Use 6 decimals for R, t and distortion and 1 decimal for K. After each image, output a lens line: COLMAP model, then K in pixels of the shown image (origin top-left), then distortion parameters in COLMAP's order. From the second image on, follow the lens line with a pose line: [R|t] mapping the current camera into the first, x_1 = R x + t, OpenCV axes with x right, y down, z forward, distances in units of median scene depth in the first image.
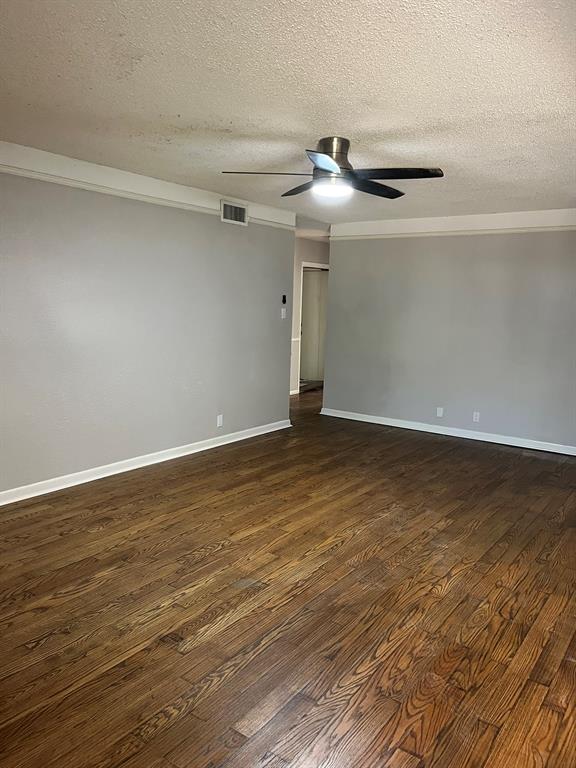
lens RADIAL K [[572.2, 0, 288.0], [0, 572.2, 384.0], [0, 0, 1]] dist [0.070722, -0.094893]
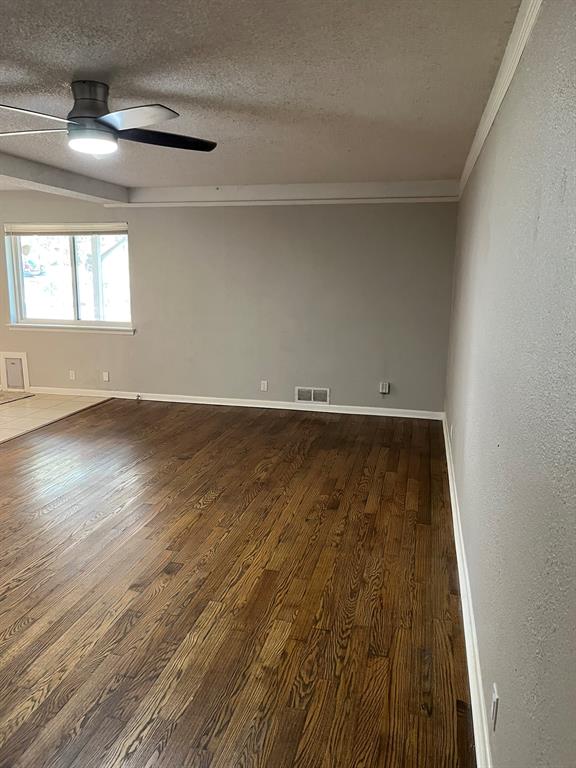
lens RADIAL K [[572.2, 0, 288.0], [0, 572.2, 384.0], [0, 0, 1]] dist [0.070722, -0.094893]
pose [[-0.921384, 0.030647, -0.387444, 0.162878], [-0.096532, 0.947602, 0.304519, -0.312513], [0.376475, 0.317980, -0.870147, 2.082053]]
